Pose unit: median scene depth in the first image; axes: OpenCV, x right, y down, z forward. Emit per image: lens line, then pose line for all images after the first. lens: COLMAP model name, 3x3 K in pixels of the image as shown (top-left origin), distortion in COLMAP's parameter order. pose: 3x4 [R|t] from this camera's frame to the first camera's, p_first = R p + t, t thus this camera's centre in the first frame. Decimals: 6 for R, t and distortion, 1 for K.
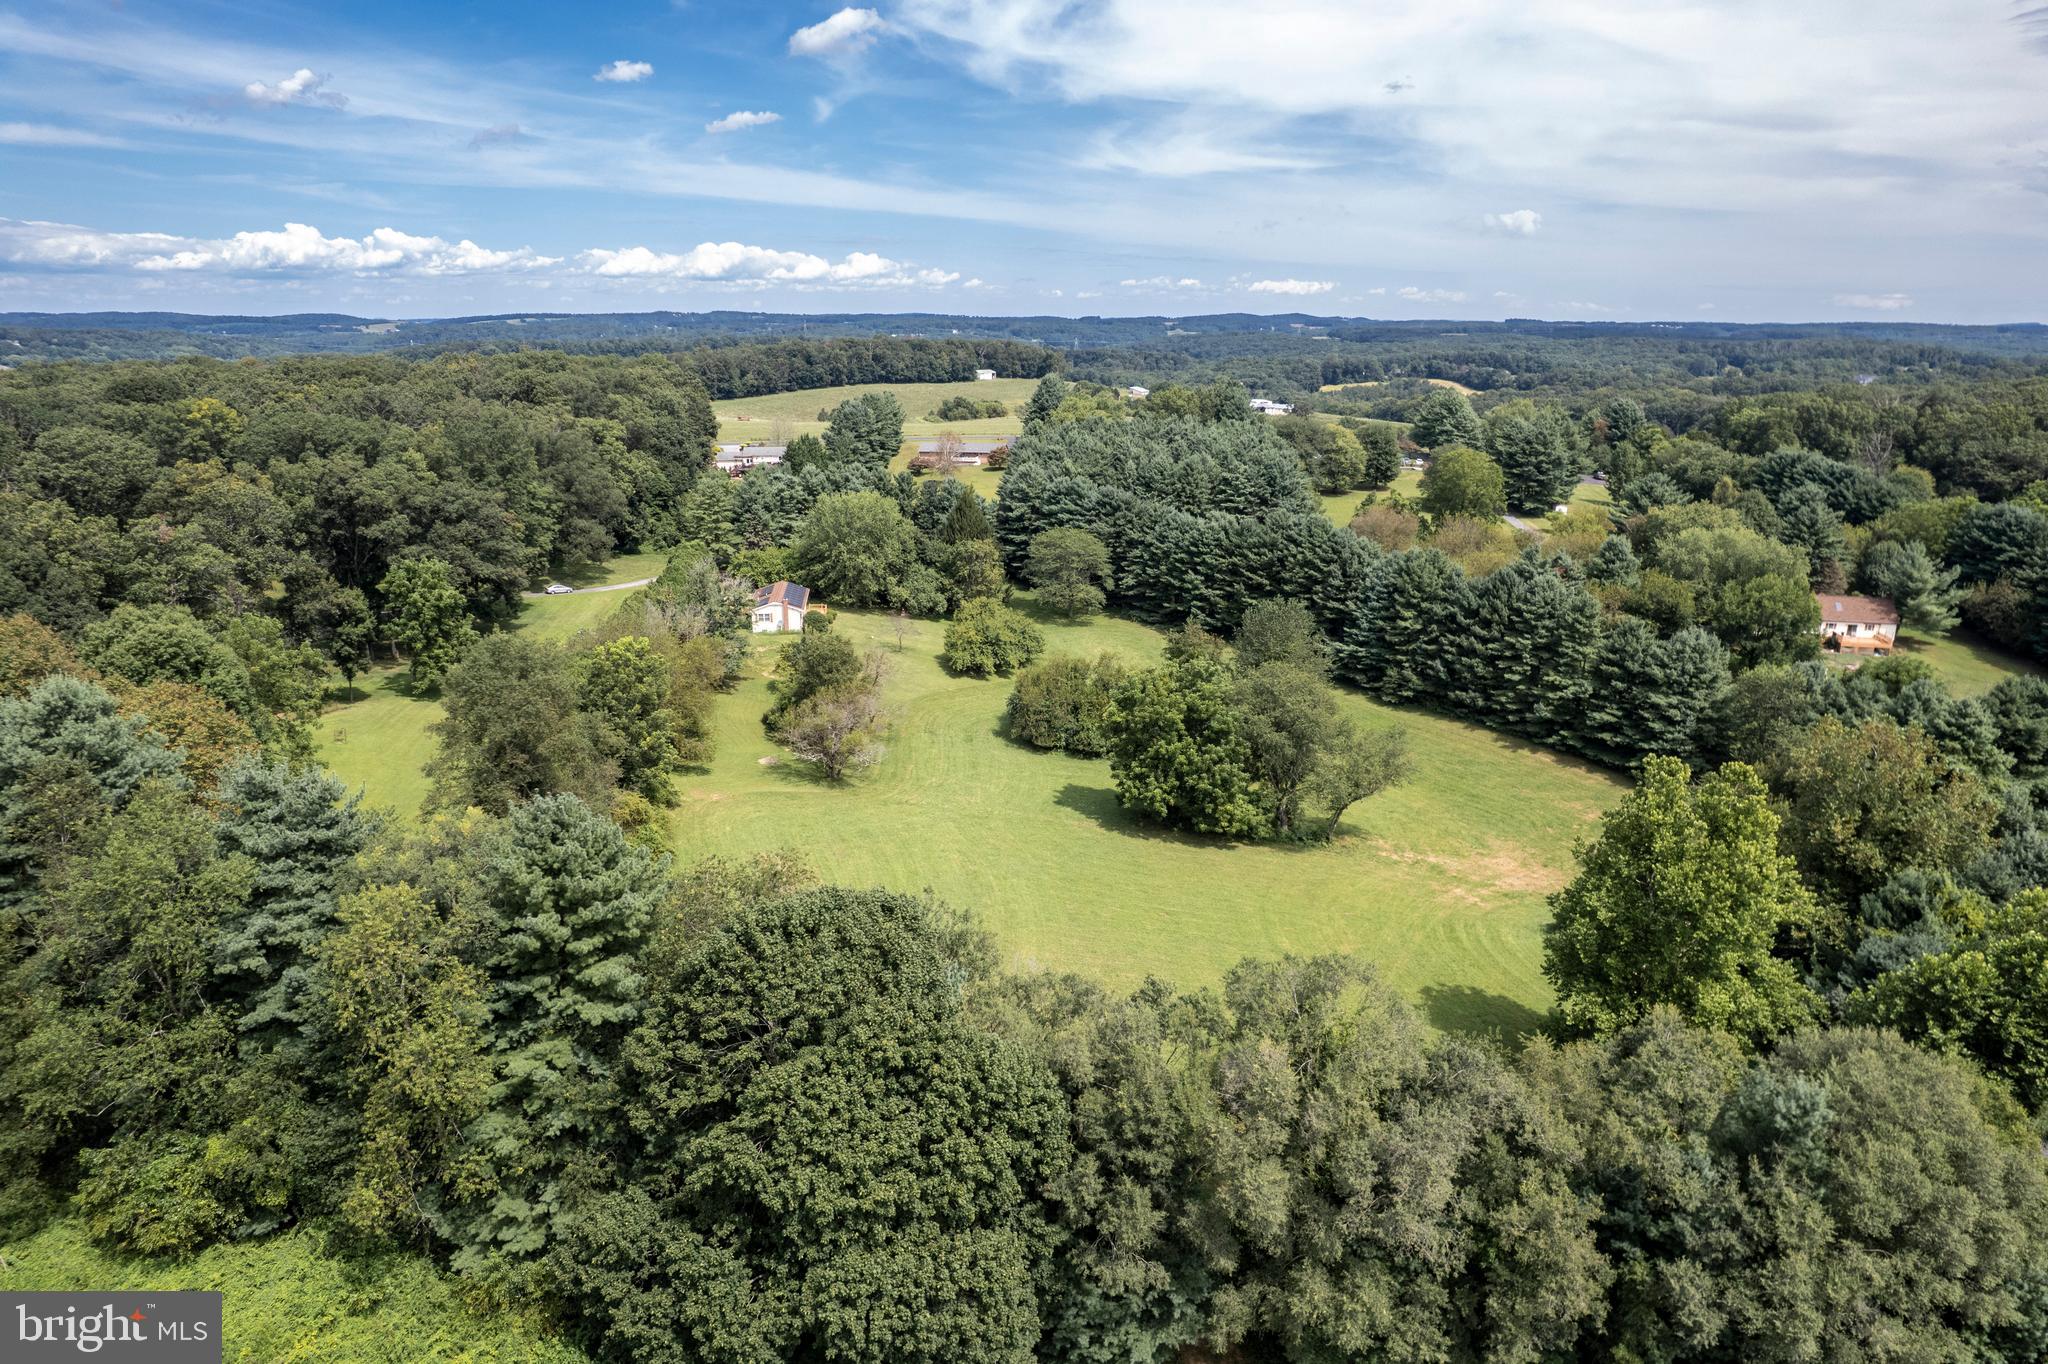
lens RADIAL K [[1317.2, 0, 1034.4], [0, 1317.2, 687.7], [0, 0, 1]] dist [-0.072142, 0.060503]
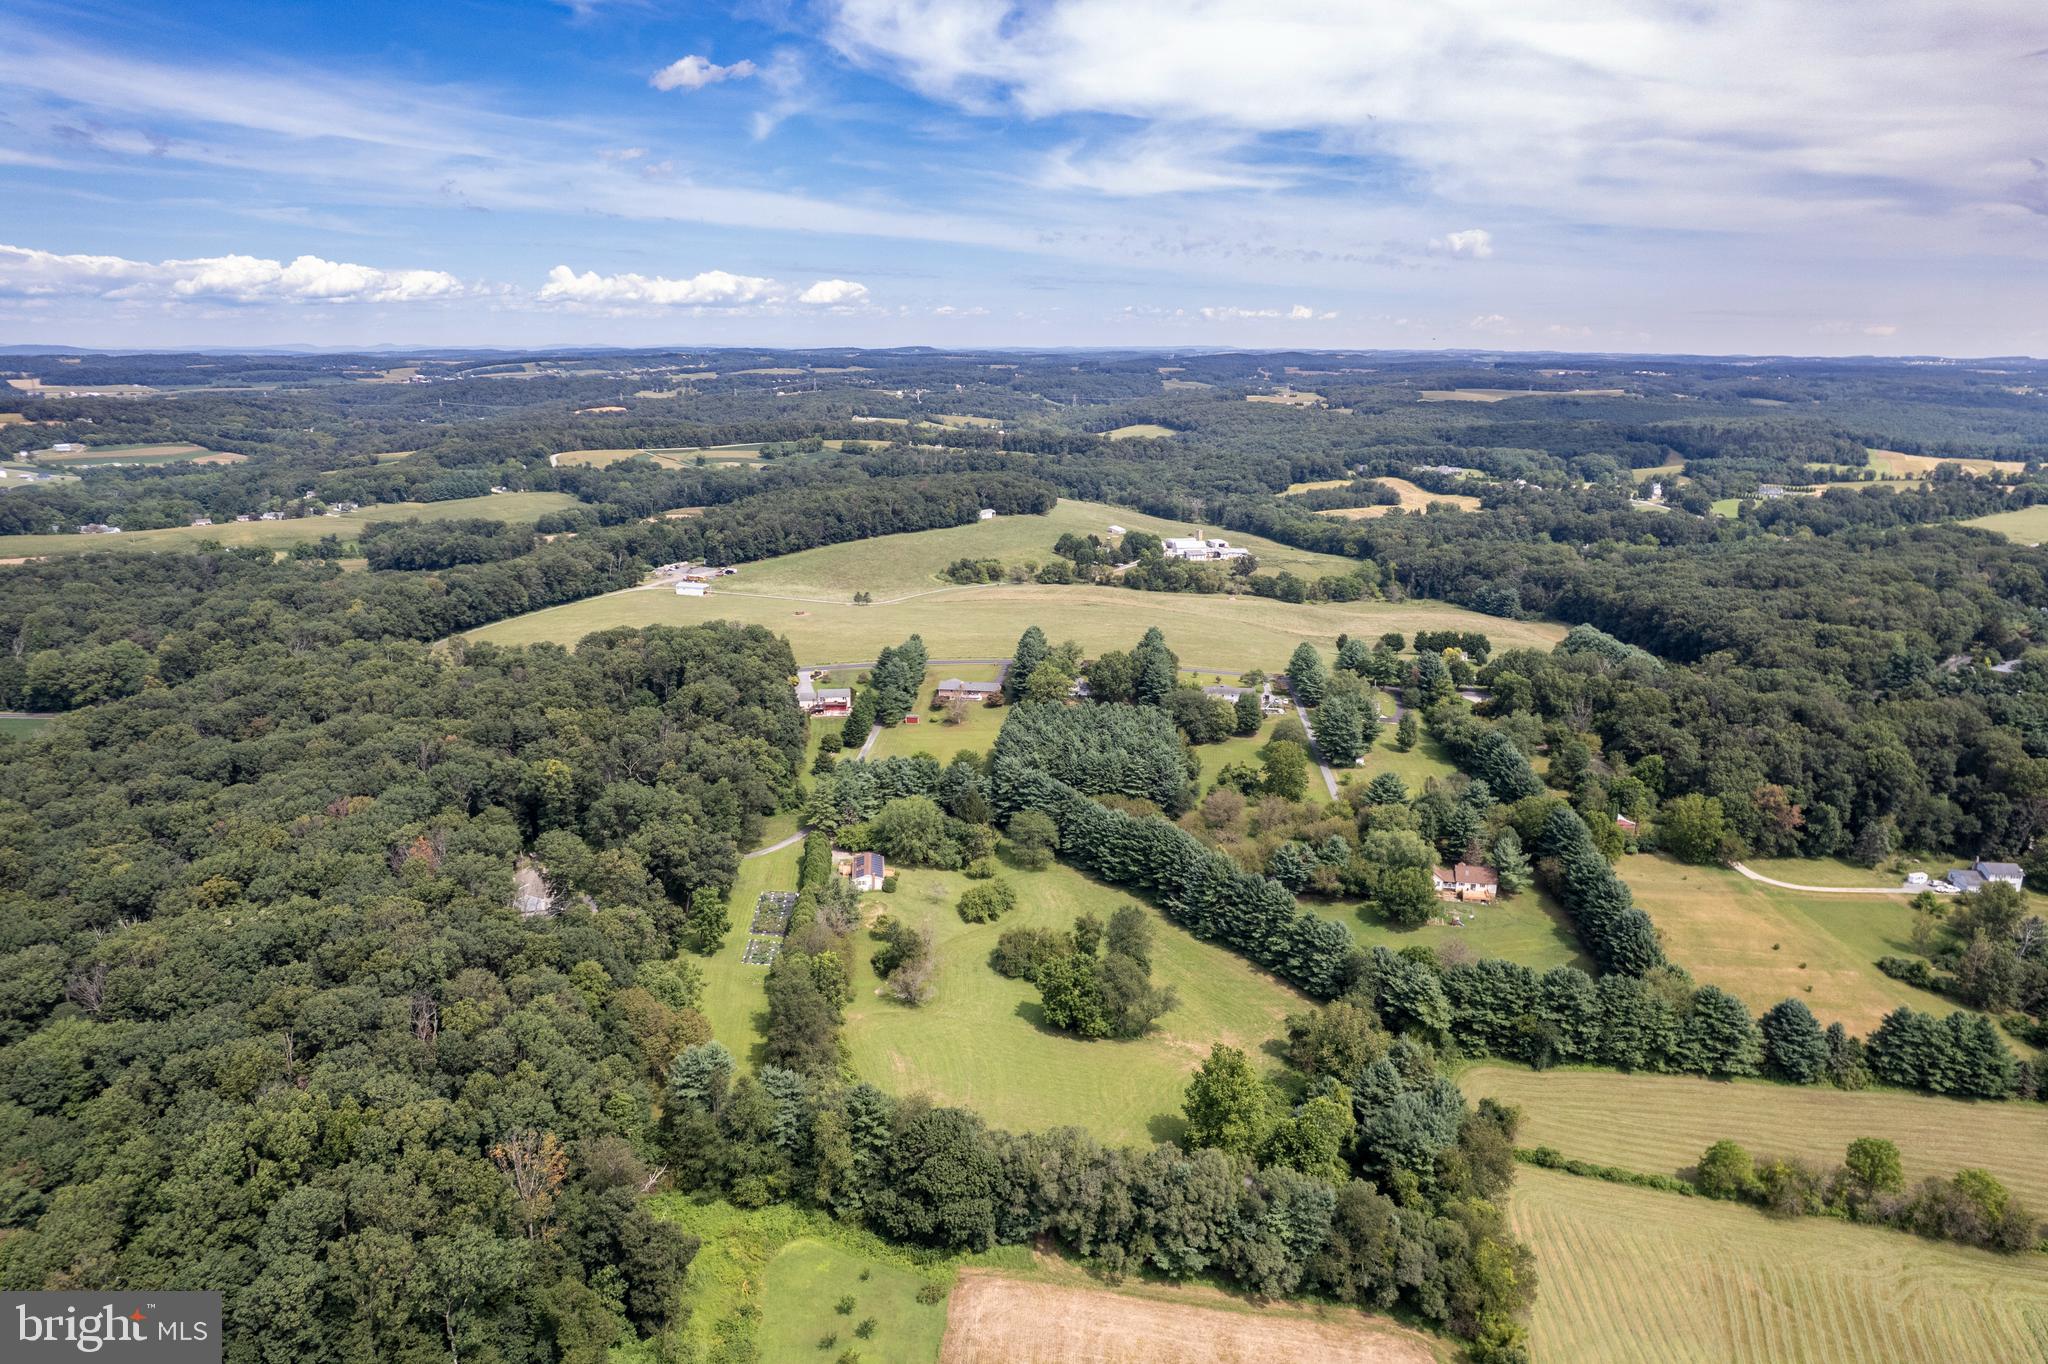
lens RADIAL K [[1317.2, 0, 1034.4], [0, 1317.2, 687.7], [0, 0, 1]] dist [-0.072142, 0.060503]
pose [[0.999998, 0.001728, -0.001251, 0.041142], [-0.001750, 0.999844, -0.017588, -0.352703], [0.001220, 0.017590, 0.999845, -0.986269]]
